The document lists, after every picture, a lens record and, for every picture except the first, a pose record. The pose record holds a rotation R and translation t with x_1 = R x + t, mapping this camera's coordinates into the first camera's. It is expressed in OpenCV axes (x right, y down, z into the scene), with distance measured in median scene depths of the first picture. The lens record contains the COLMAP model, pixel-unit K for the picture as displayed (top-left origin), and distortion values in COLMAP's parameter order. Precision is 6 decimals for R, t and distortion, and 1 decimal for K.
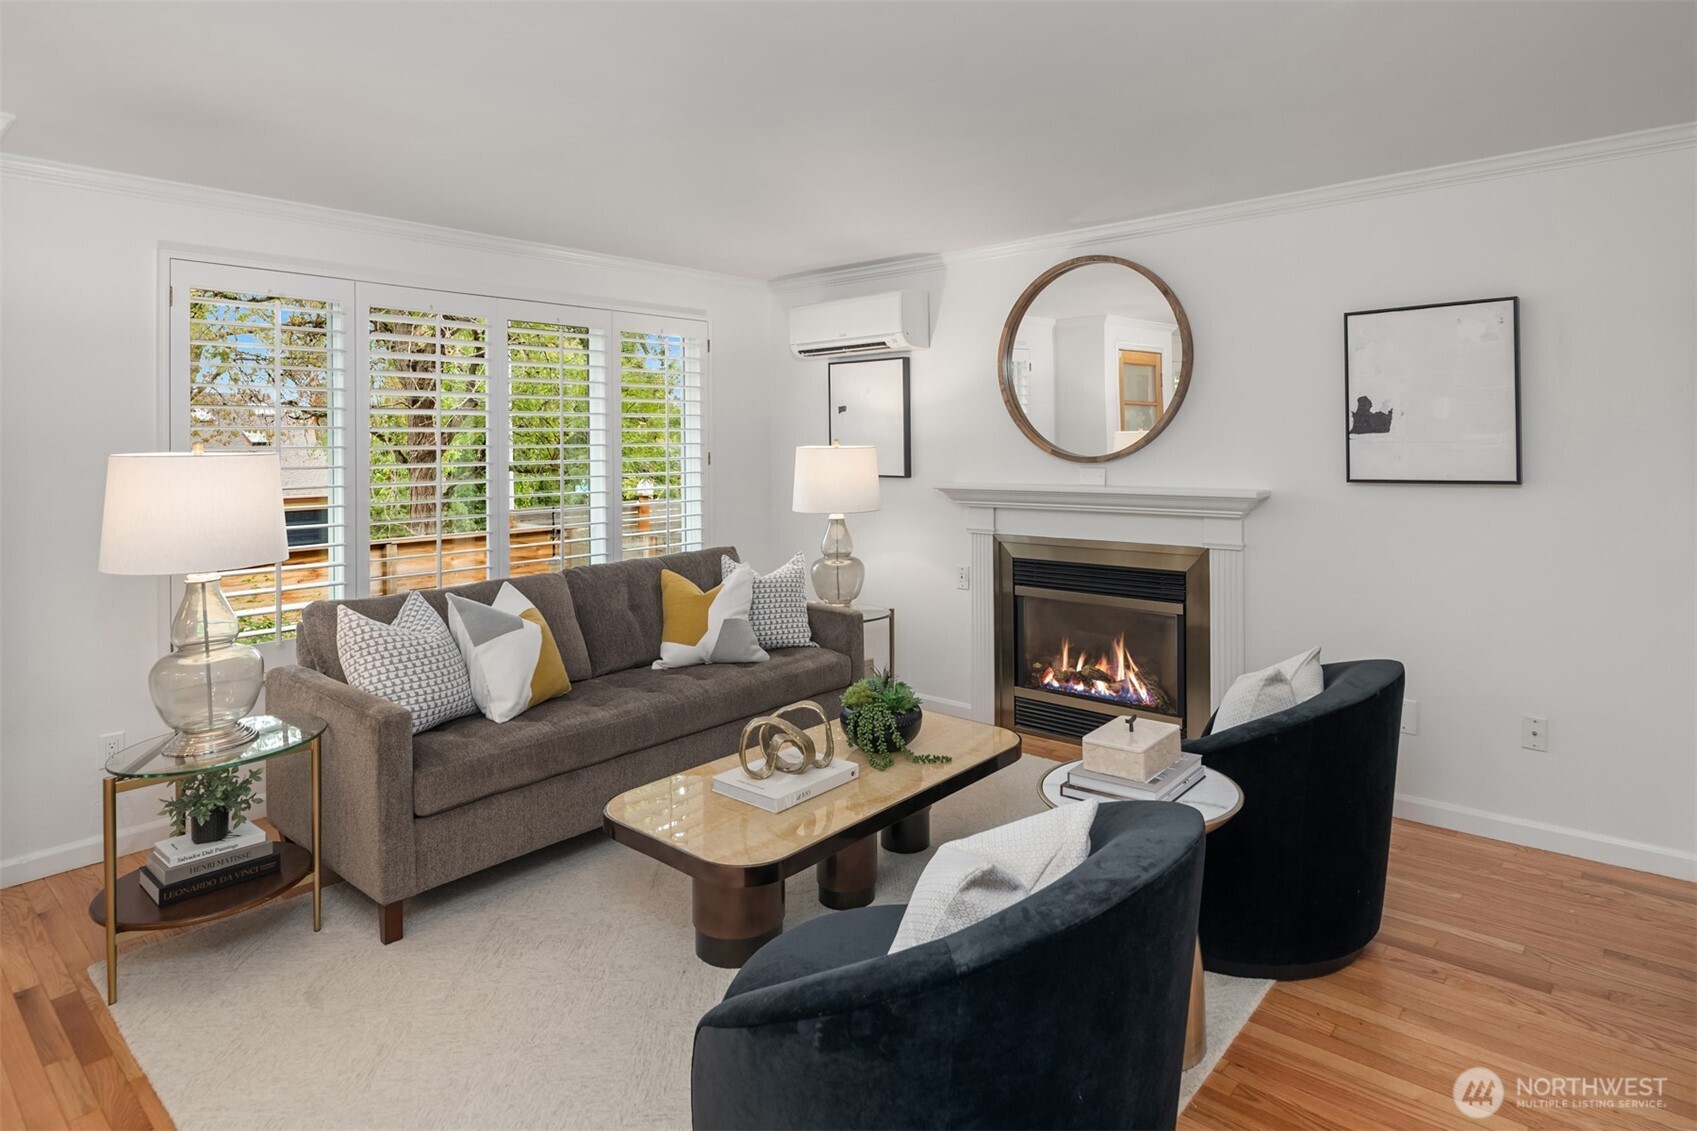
lens RADIAL K [[944.2, 0, 848.5], [0, 944.2, 420.3], [0, 0, 1]] dist [-0.000086, -0.006264]
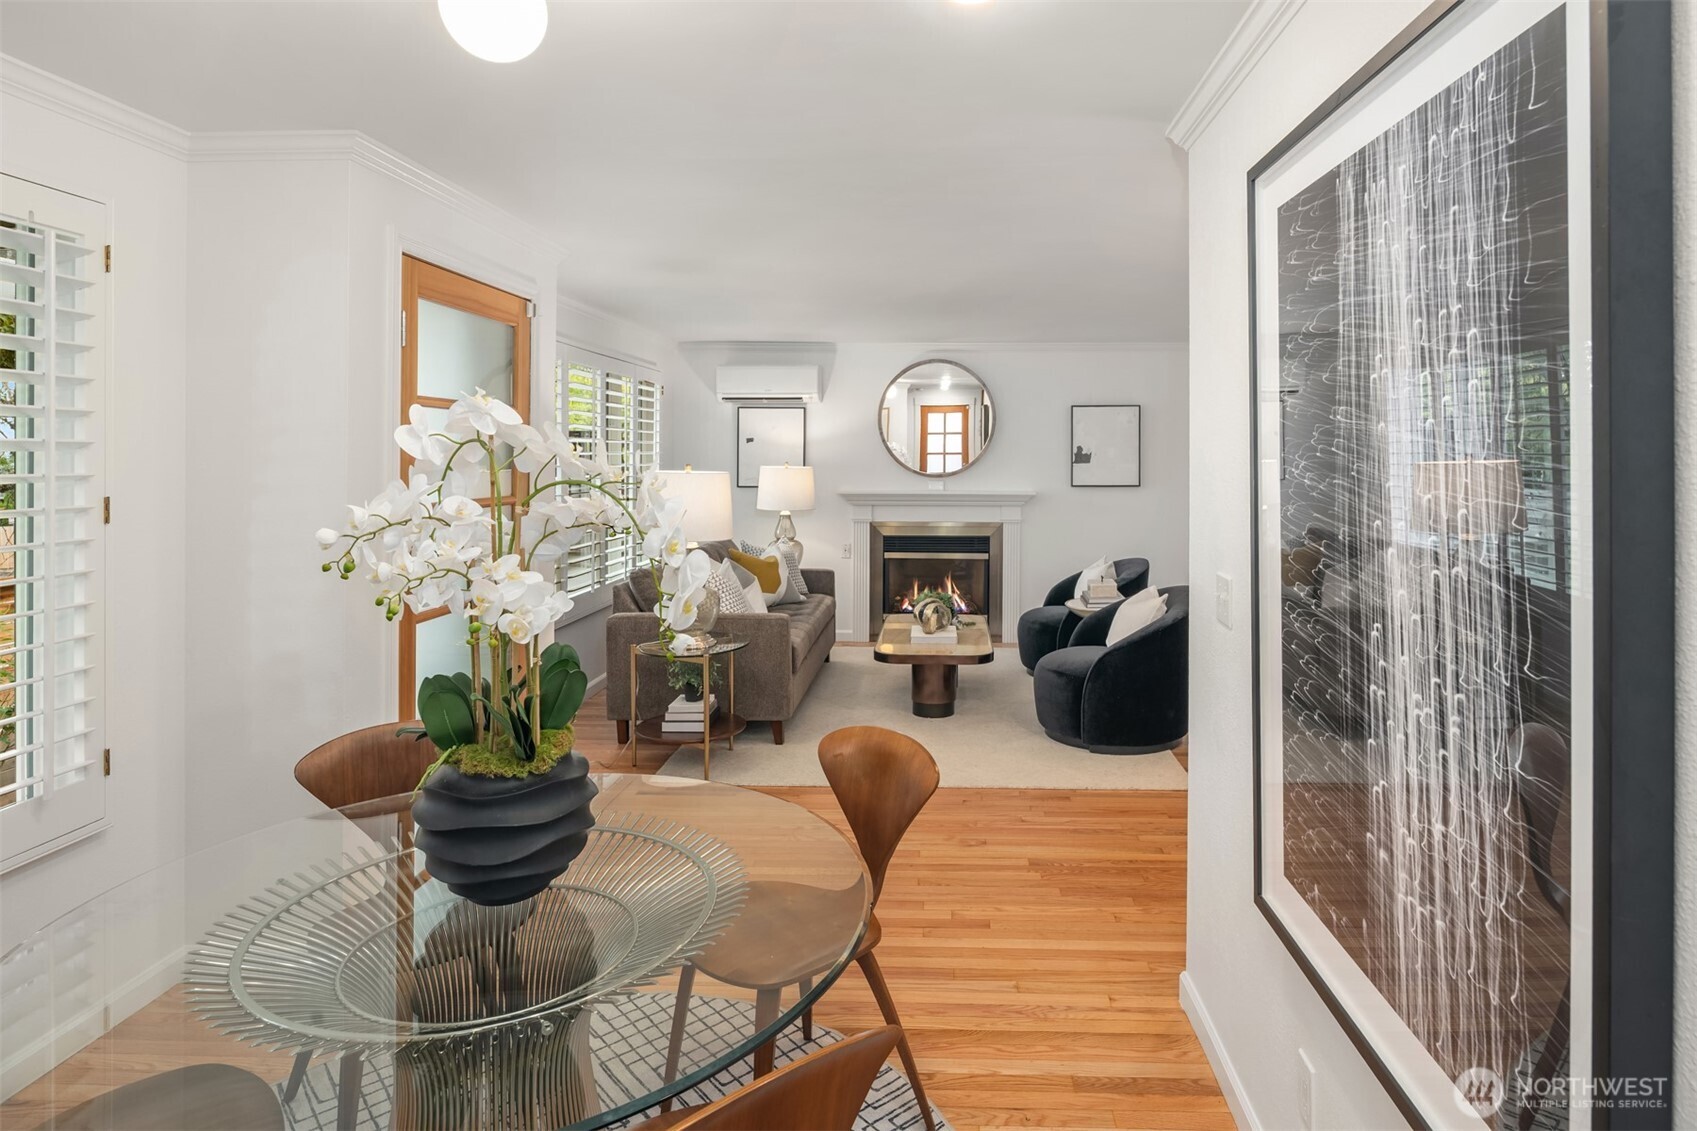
lens RADIAL K [[944.2, 0, 911.0], [0, 944.2, 435.2], [0, 0, 1]] dist [-0.000086, -0.006264]
pose [[0.768860, 0.027800, 0.638813, -0.909894], [-0.028433, 0.999553, -0.009276, -0.015954], [-0.638785, -0.011032, 0.769307, -0.320300]]
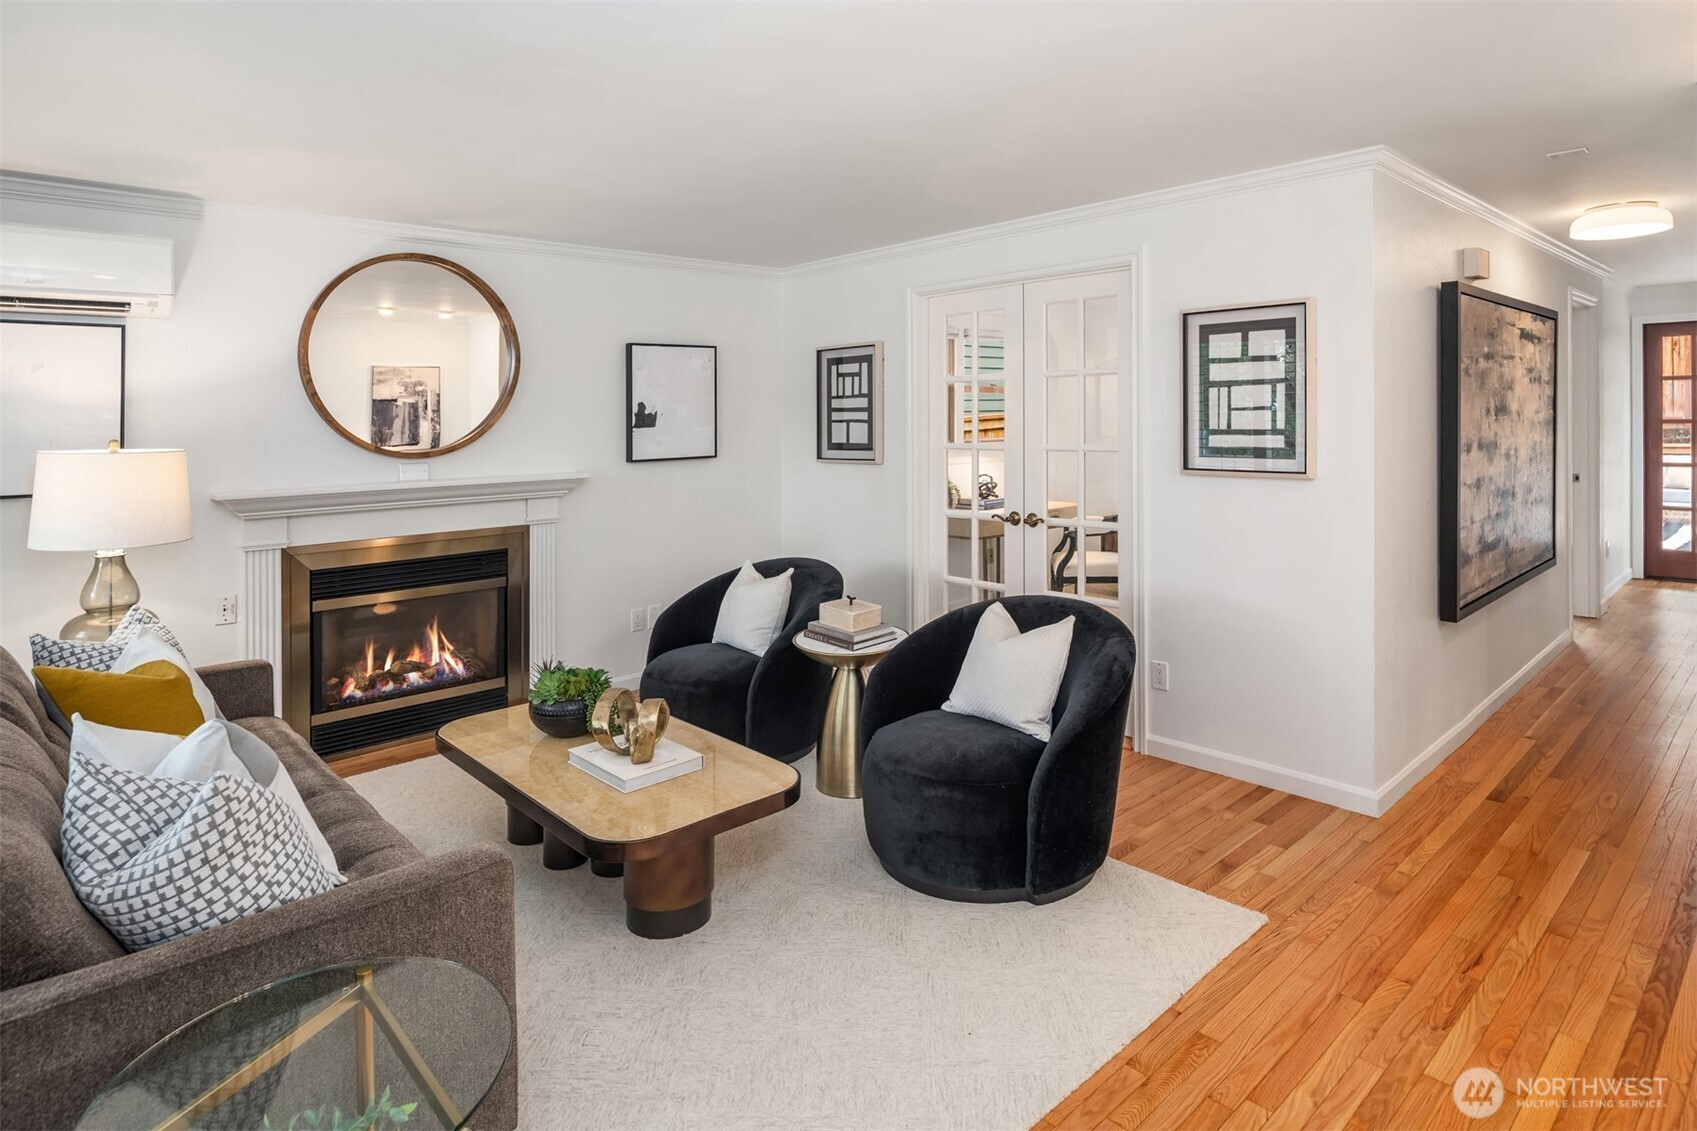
lens RADIAL K [[944.2, 0, 864.9], [0, 944.2, 418.9], [0, 0, 1]] dist [-0.000086, -0.006264]
pose [[0.086222, 0.007460, 0.996248, -0.714915], [-0.007736, 0.999947, -0.006818, 0.006055], [-0.996246, -0.007119, 0.086276, 0.435054]]
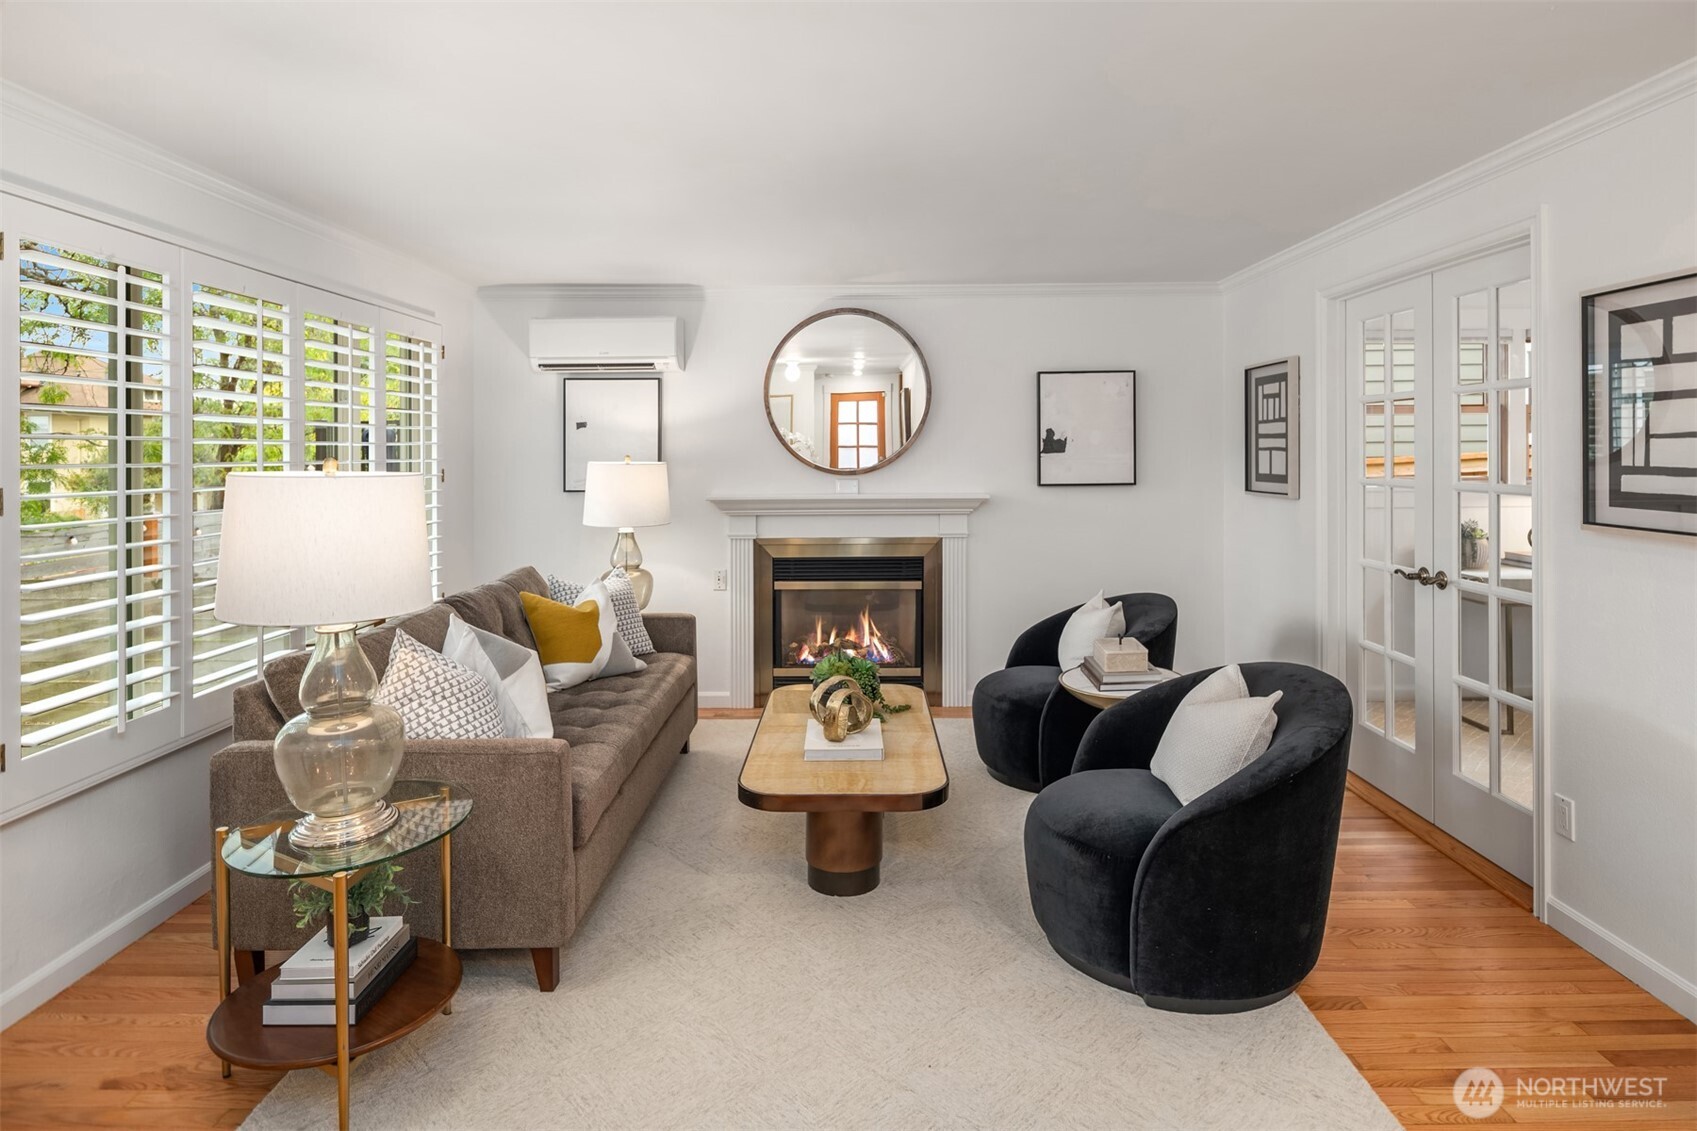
lens RADIAL K [[944.2, 0, 842.9], [0, 944.2, 451.0], [0, 0, 1]] dist [-0.000086, -0.006264]
pose [[0.756126, 0.006983, 0.654389, -0.564722], [-0.018106, 0.999783, 0.010253, 0.000632], [-0.654176, -0.019601, 0.756088, 0.067178]]
